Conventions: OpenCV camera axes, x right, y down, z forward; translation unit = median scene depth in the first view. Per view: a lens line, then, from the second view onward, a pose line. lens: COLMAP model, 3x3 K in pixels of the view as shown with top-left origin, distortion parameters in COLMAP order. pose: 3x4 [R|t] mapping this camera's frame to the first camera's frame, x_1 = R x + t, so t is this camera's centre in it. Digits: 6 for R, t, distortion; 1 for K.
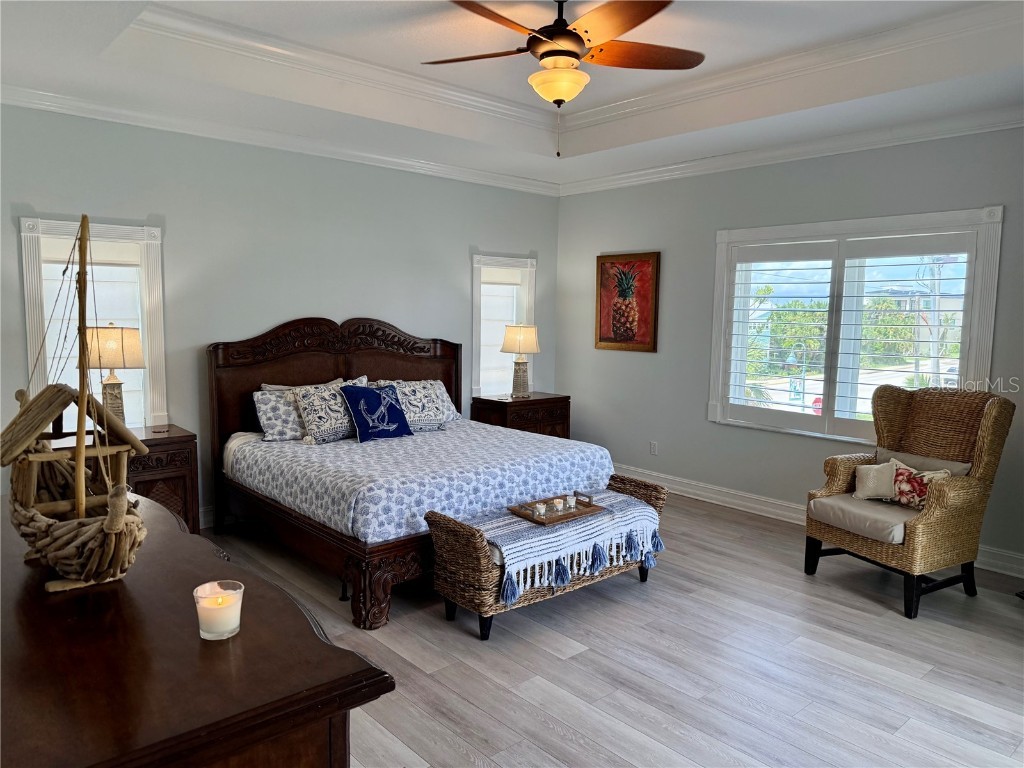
lens RADIAL K [[716.1, 0, 512.0], [0, 716.1, 384.0], [0, 0, 1]] dist [0.078381, -0.131474]
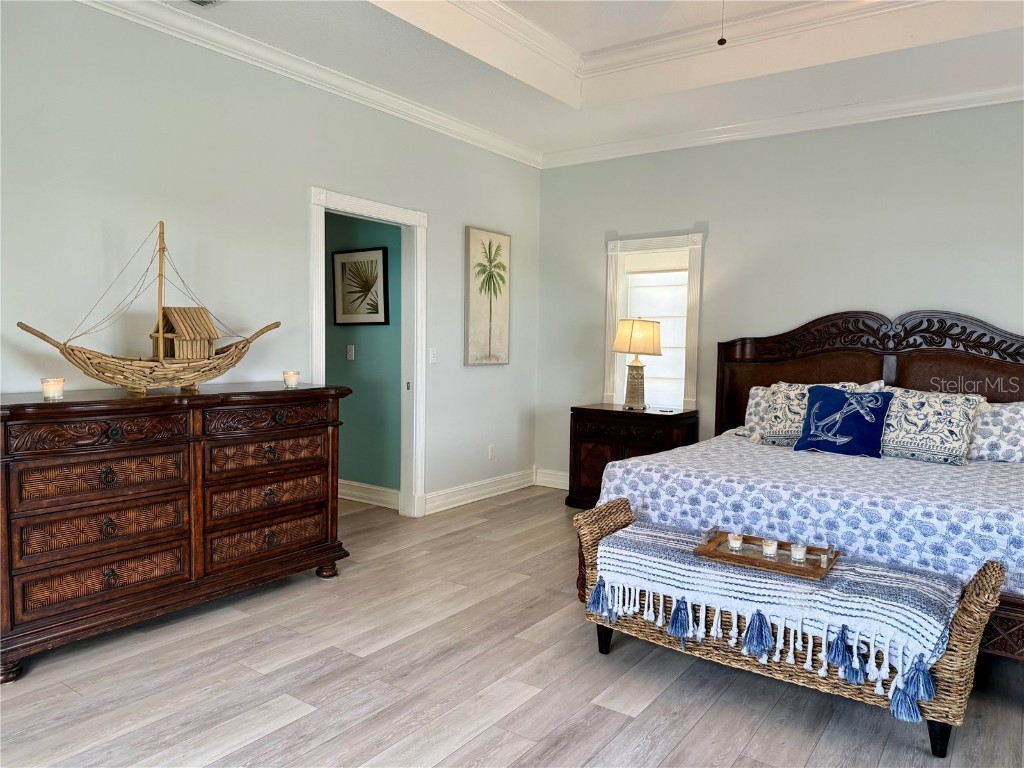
lens RADIAL K [[716.1, 0, 512.0], [0, 716.1, 384.0], [0, 0, 1]] dist [0.078381, -0.131474]
pose [[0.220947, 0.052472, -0.973873, 0.527554], [-0.112865, 0.993218, 0.027908, 0.017563], [0.968733, 0.103750, 0.225371, 0.466045]]
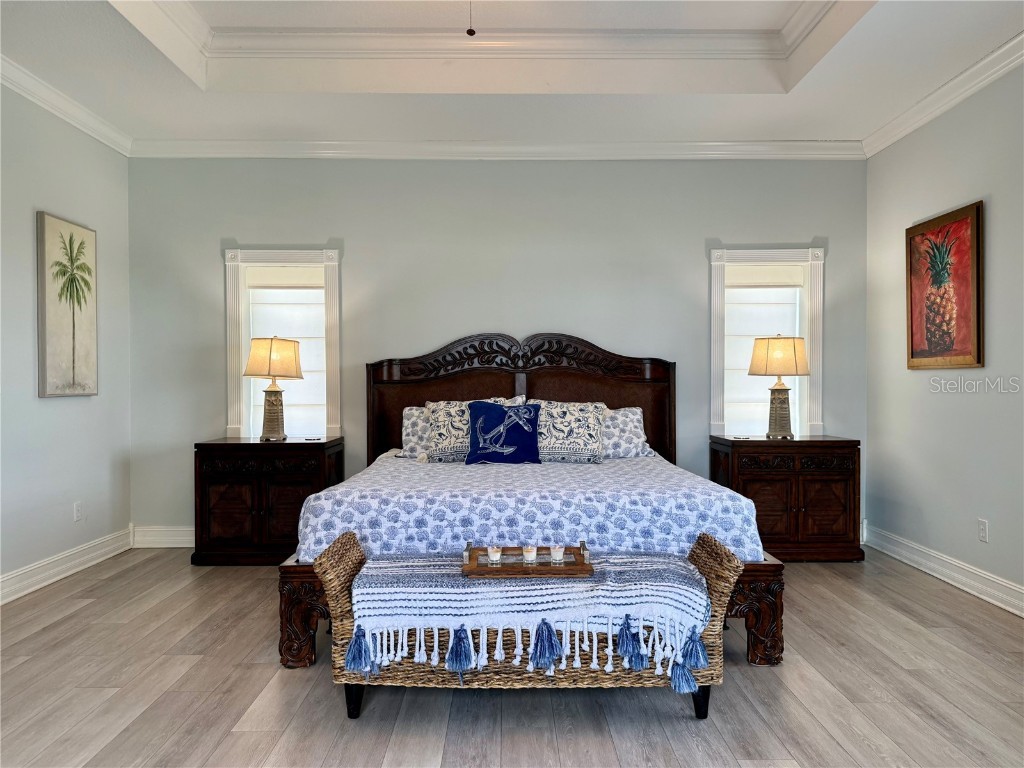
lens RADIAL K [[720.2, 0, 510.7], [0, 720.2, 388.1], [0, 0, 1]] dist [0.146851, -0.225285]
pose [[0.752764, -0.009071, -0.658229, 0.392507], [-0.054159, 0.995662, -0.075658, 0.051640], [0.656059, 0.092602, 0.749007, 0.366532]]
